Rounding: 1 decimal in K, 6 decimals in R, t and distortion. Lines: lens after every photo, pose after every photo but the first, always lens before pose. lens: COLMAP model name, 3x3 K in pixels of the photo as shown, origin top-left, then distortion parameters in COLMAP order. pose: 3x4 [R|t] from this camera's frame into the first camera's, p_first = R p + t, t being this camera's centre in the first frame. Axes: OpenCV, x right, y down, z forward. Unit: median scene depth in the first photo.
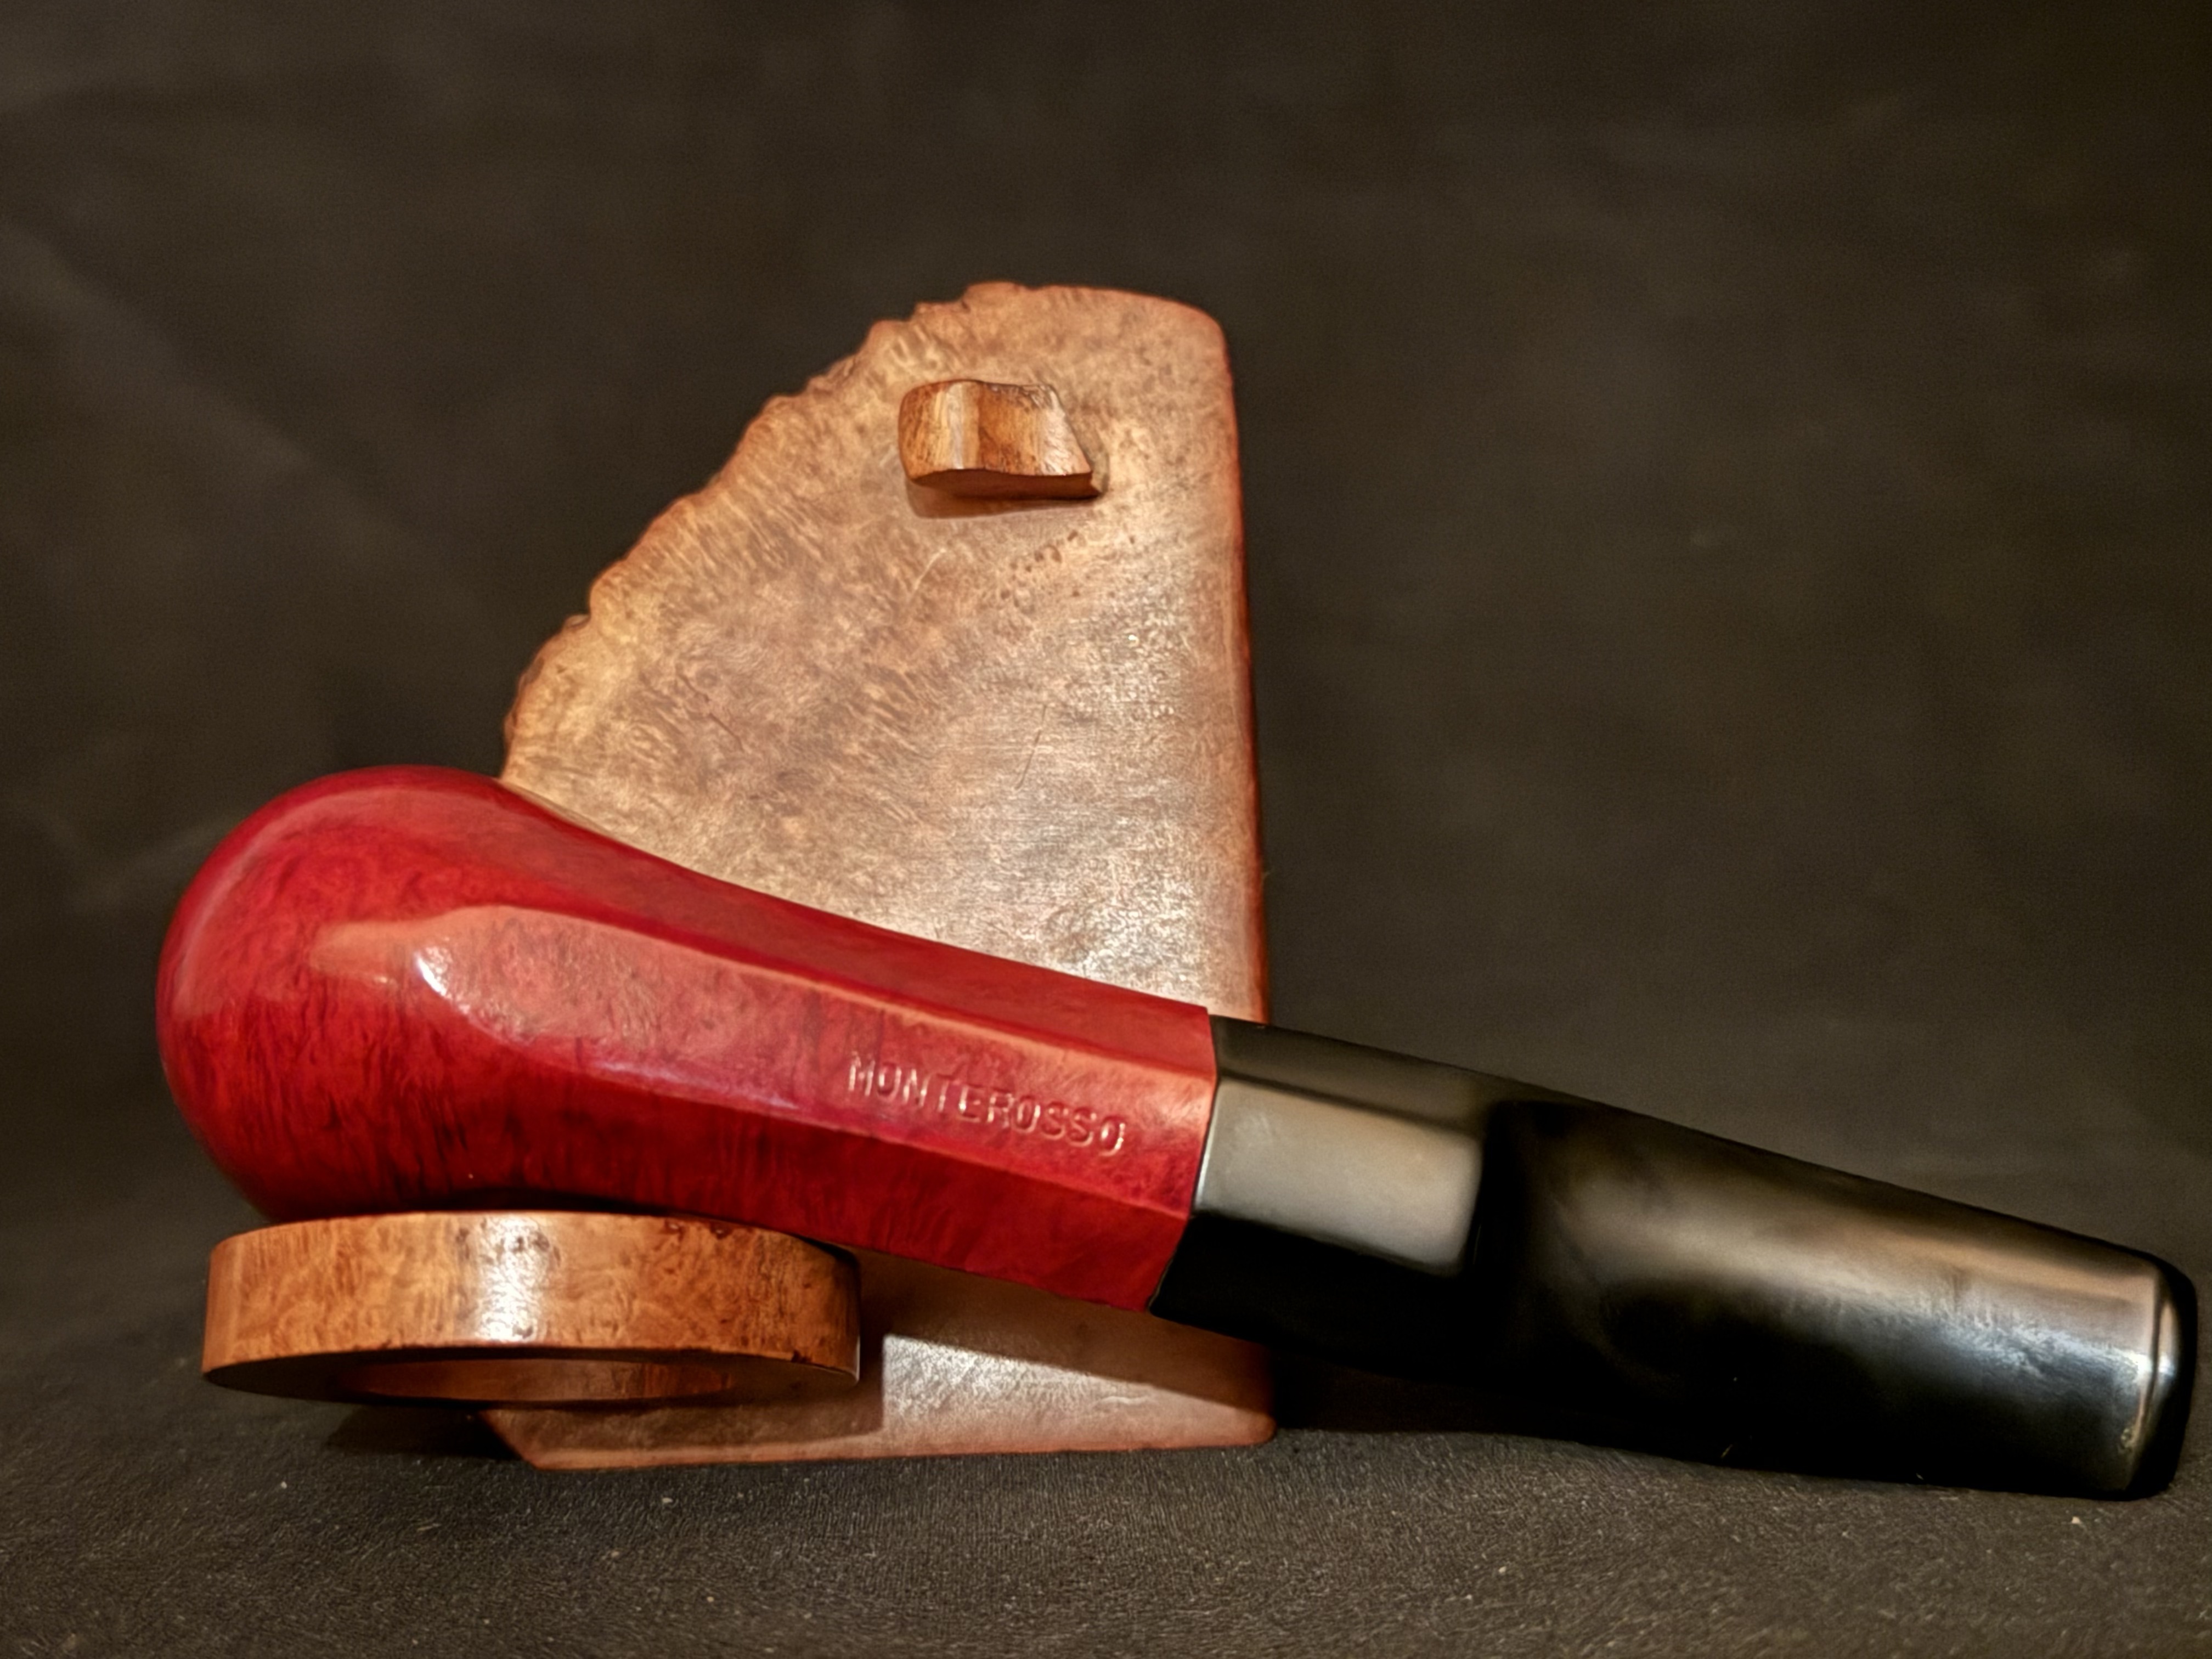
lens RADIAL K [[2870.8, 0, 1106.0], [0, 2870.8, 829.5], [0, 0, 1]] dist [0.161548, 0.032887]
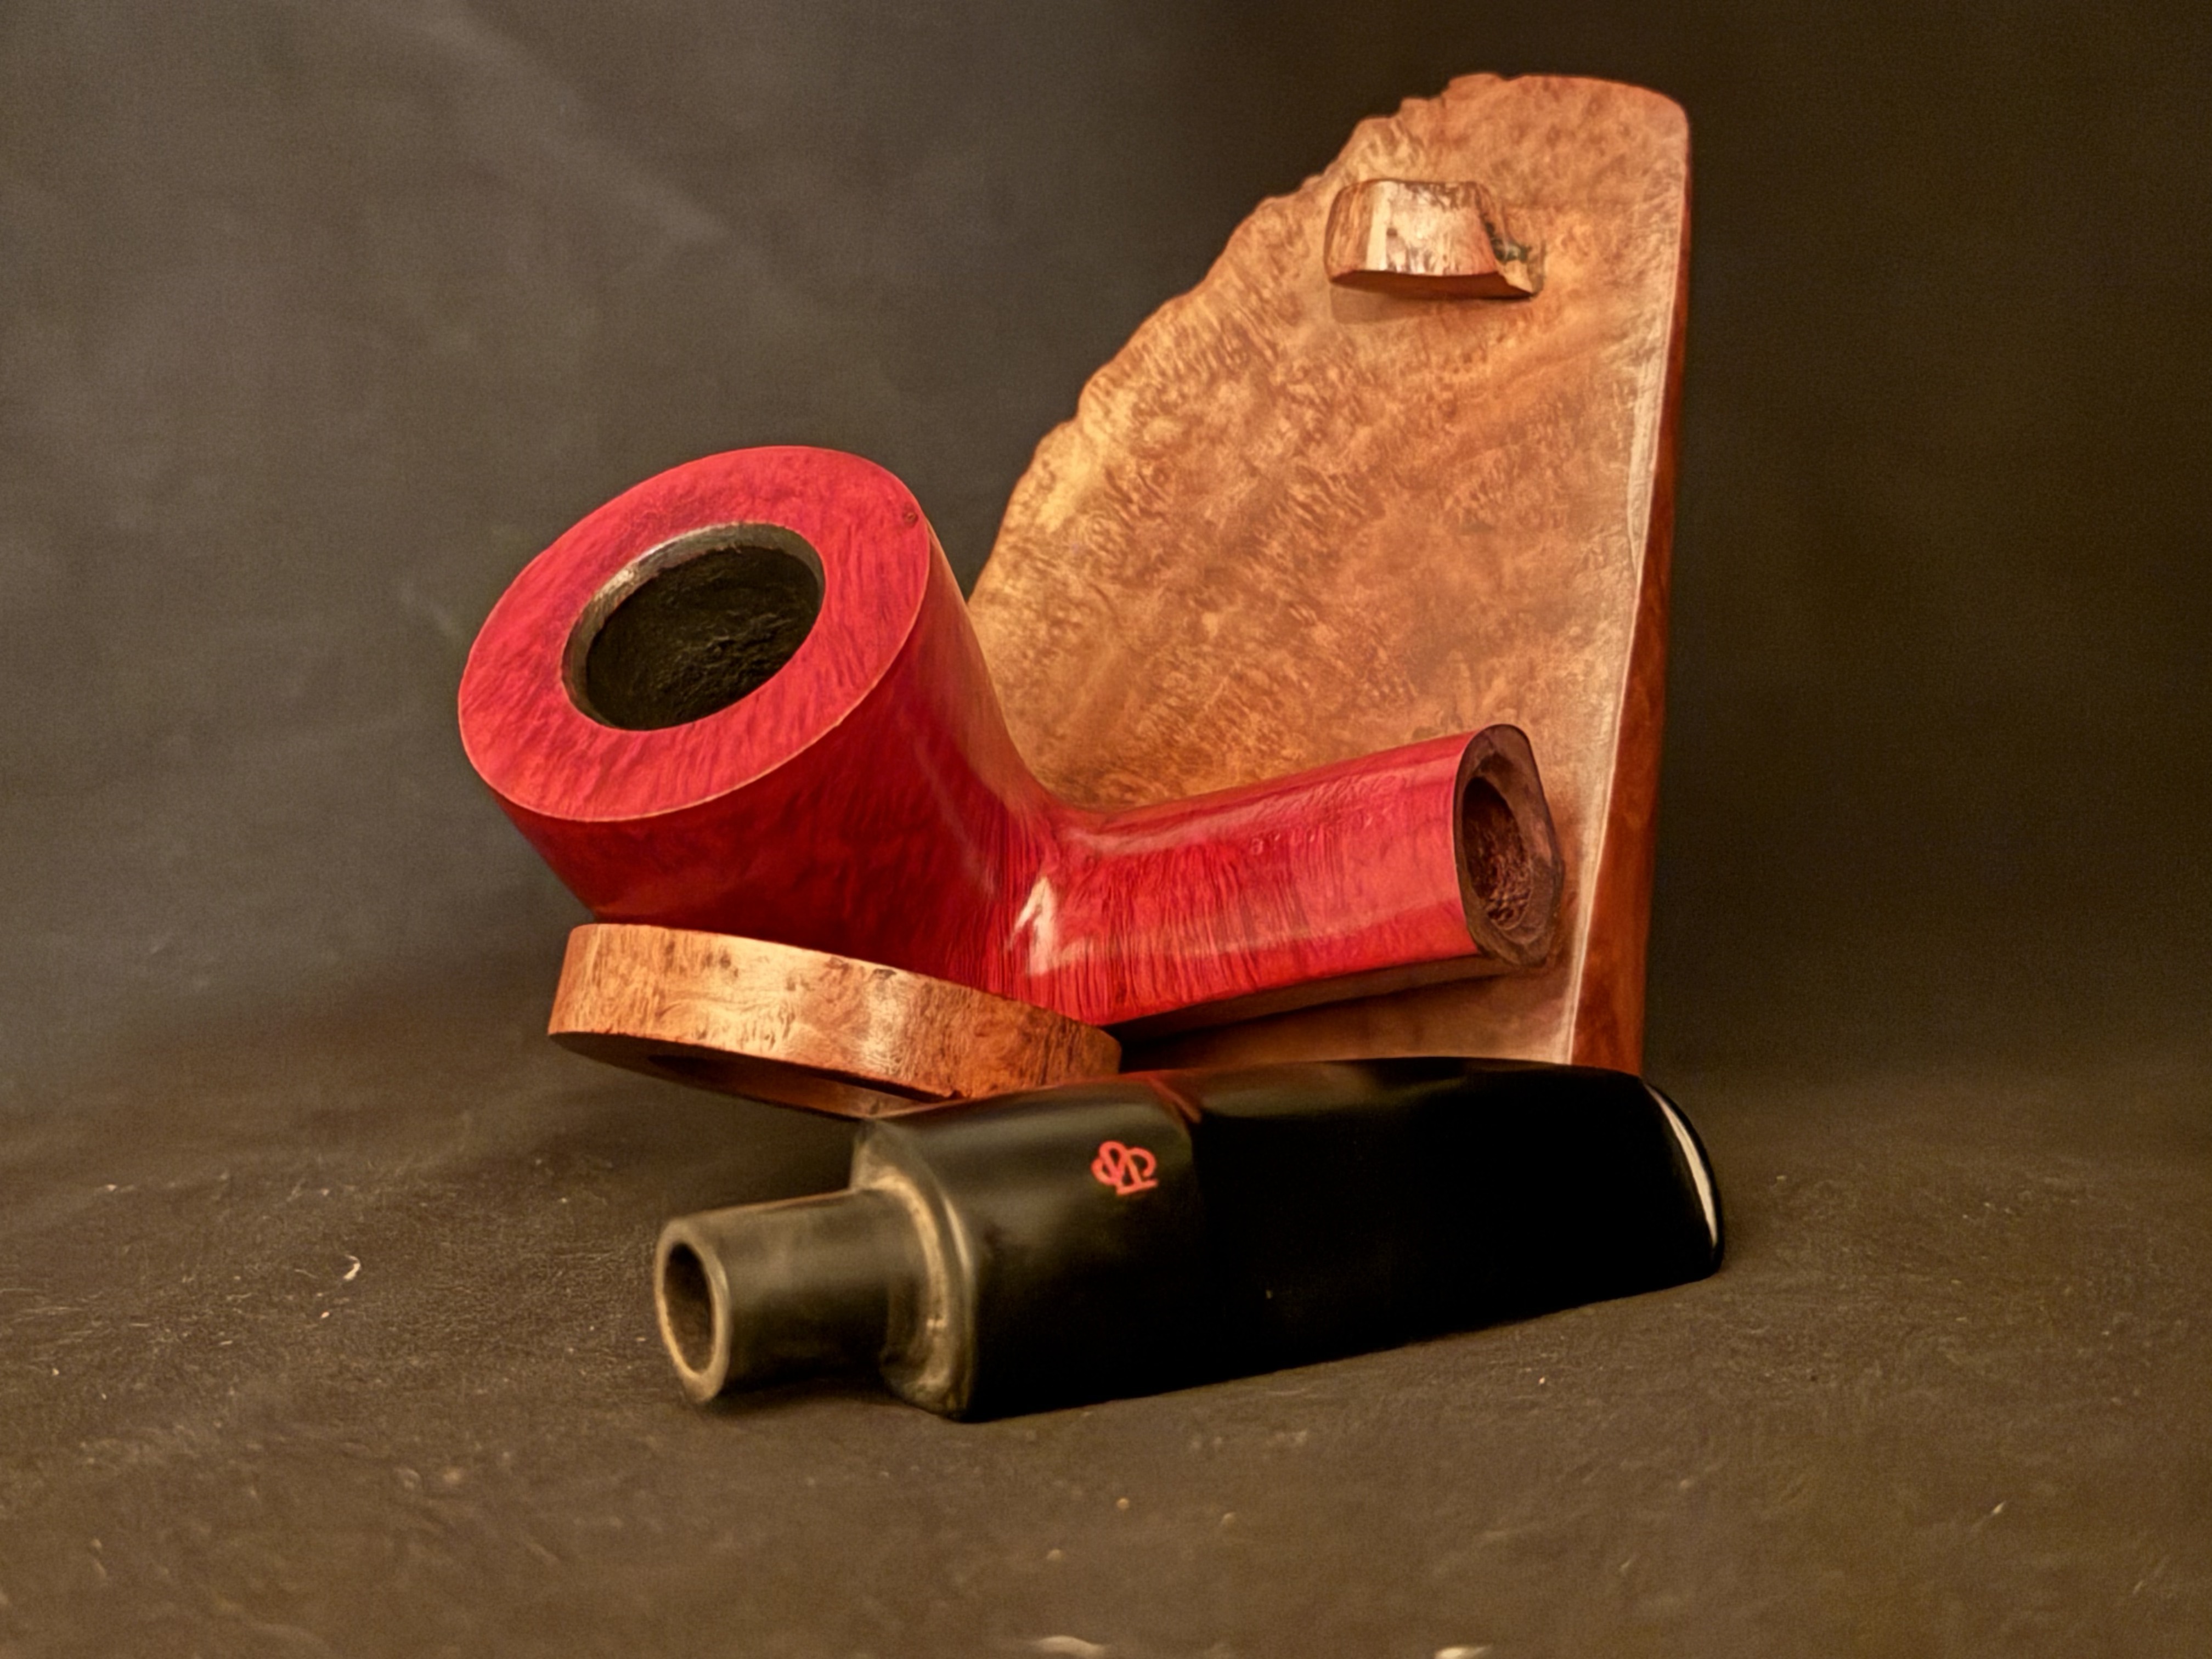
lens RADIAL K [[3355.1, 0, 1106.0], [0, 3355.1, 829.5], [0, 0, 1]] dist [0.130857, 0.009190]
pose [[0.856985, 0.078516, -0.509324, 0.470181], [-0.051831, 0.996446, 0.066400, -0.004881], [0.512728, -0.030505, 0.858009, -0.052673]]
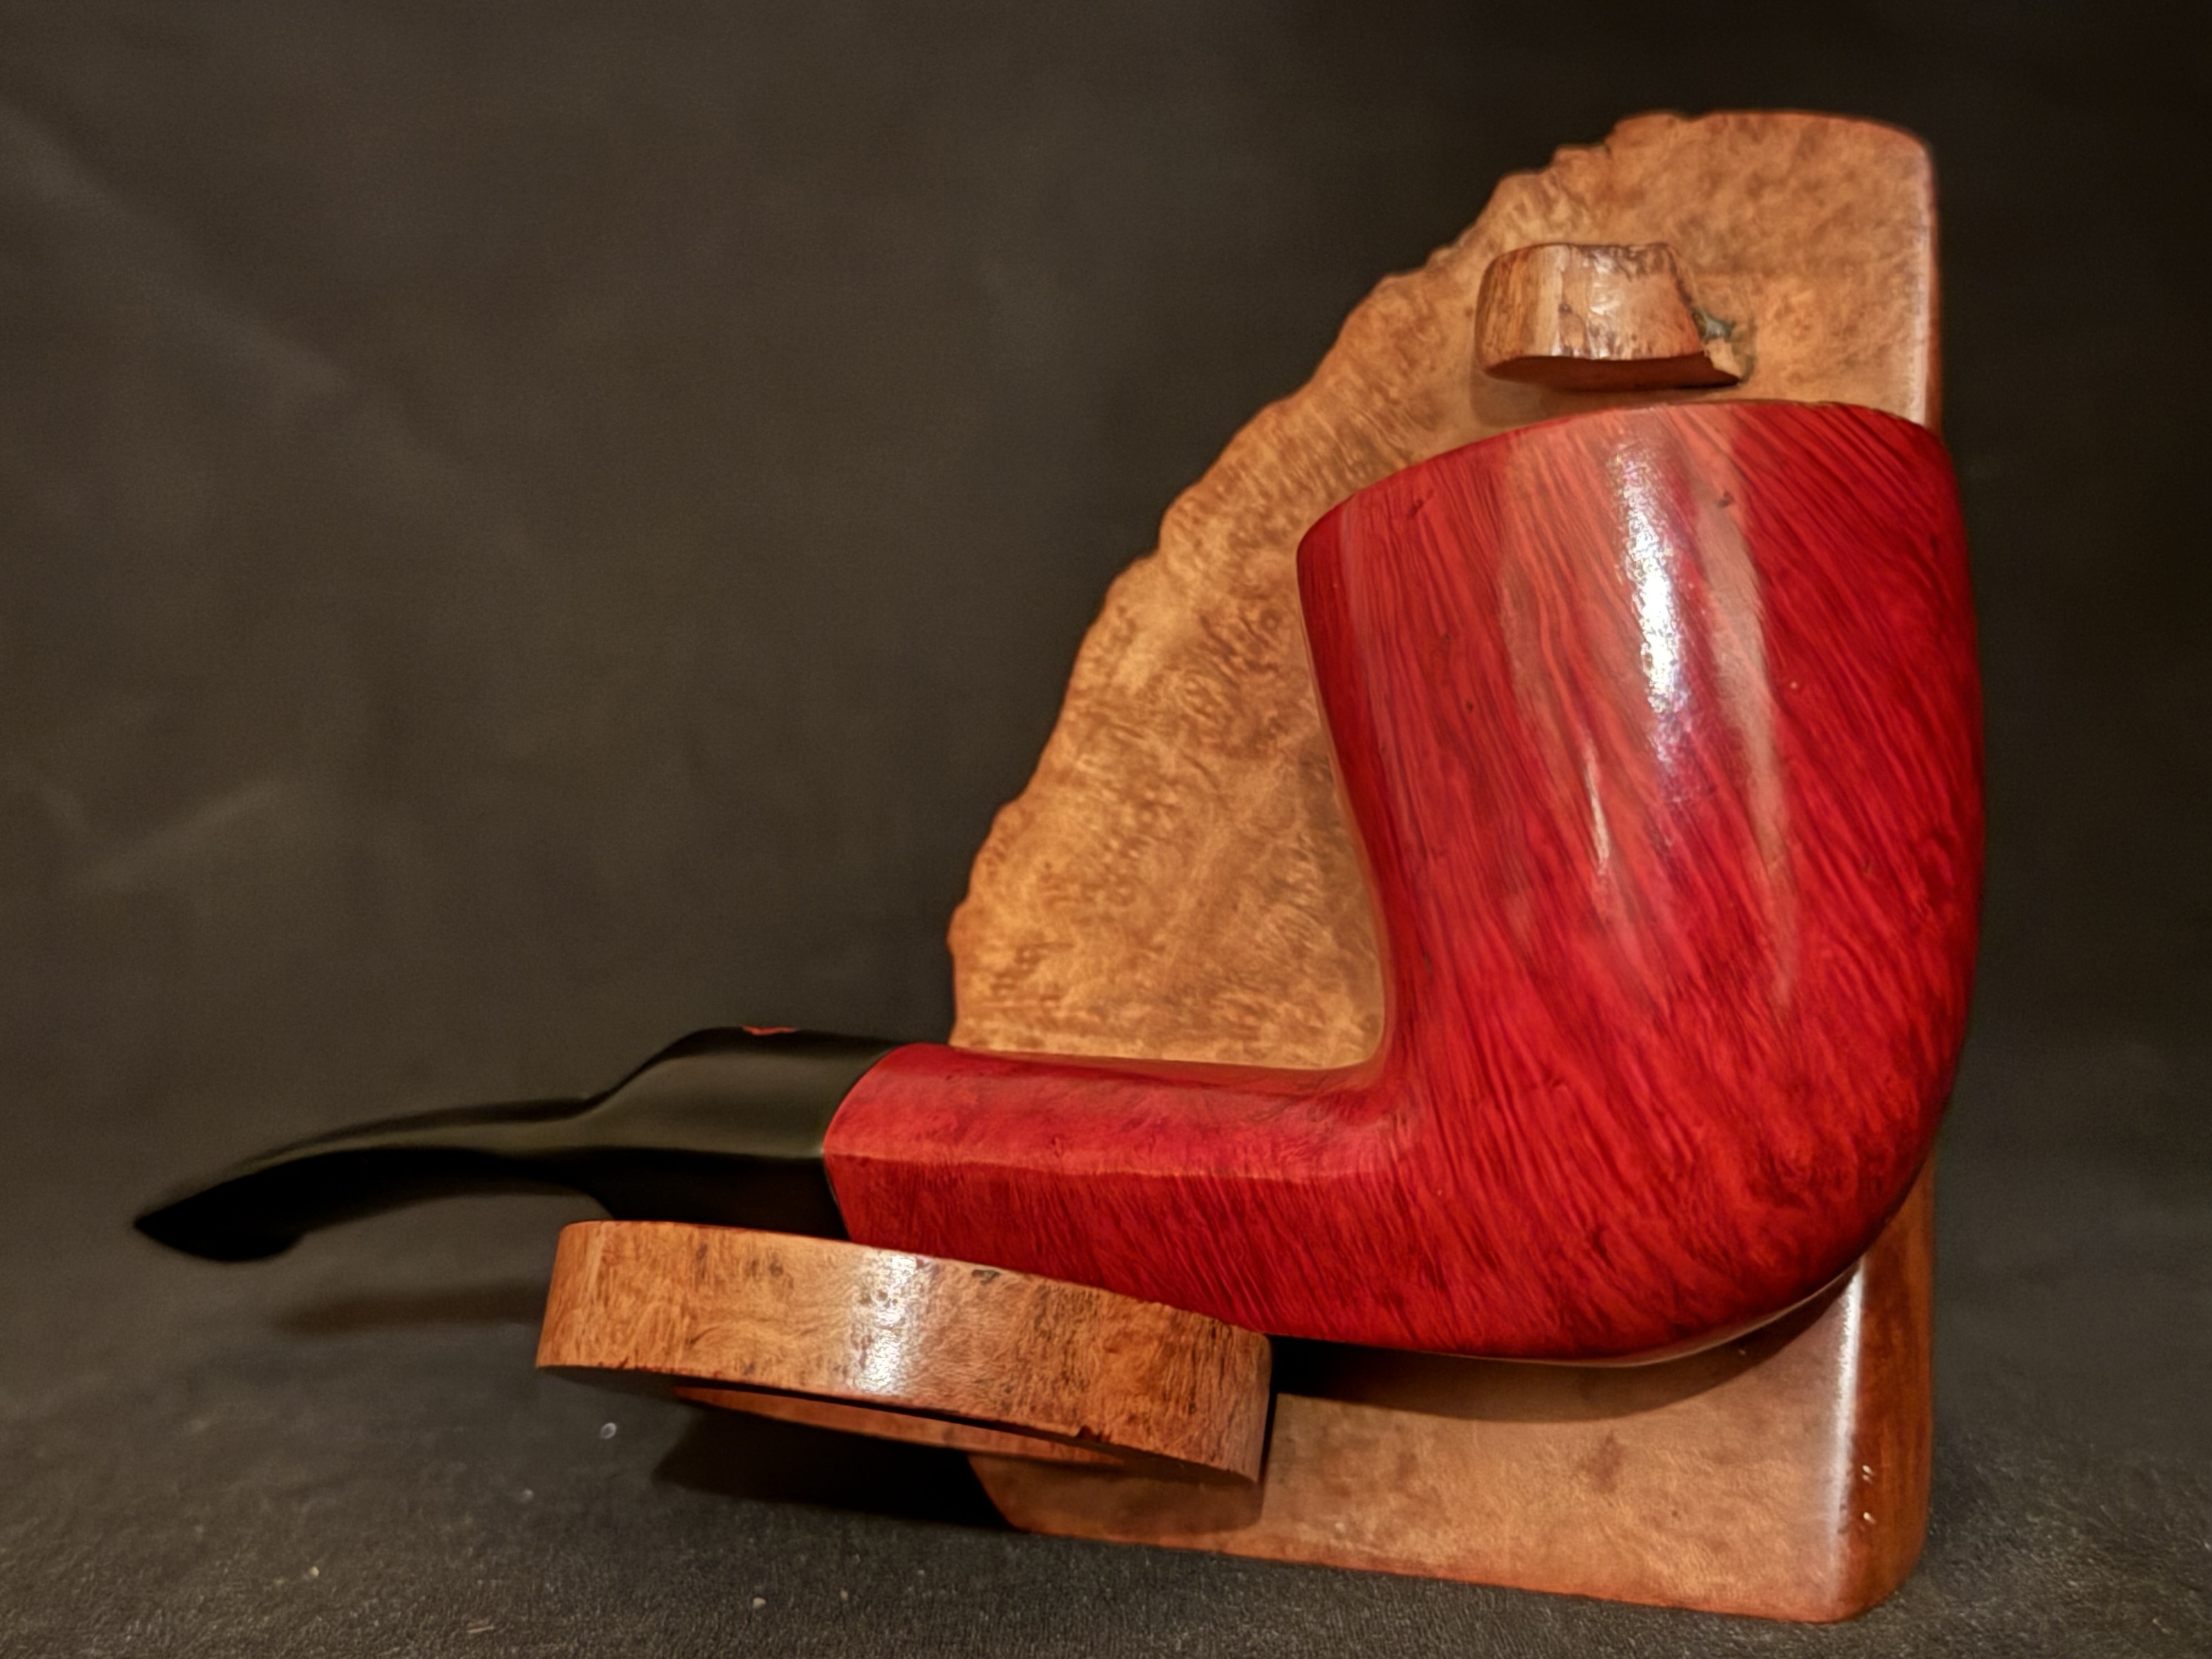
lens RADIAL K [[3355.1, 0, 1106.0], [0, 3355.1, 829.5], [0, 0, 1]] dist [0.130857, 0.009190]
pose [[0.874640, 0.026478, -0.484050, 0.294111], [-0.019709, 0.999624, 0.019067, -0.009203], [0.484373, -0.007137, 0.874833, 0.120385]]
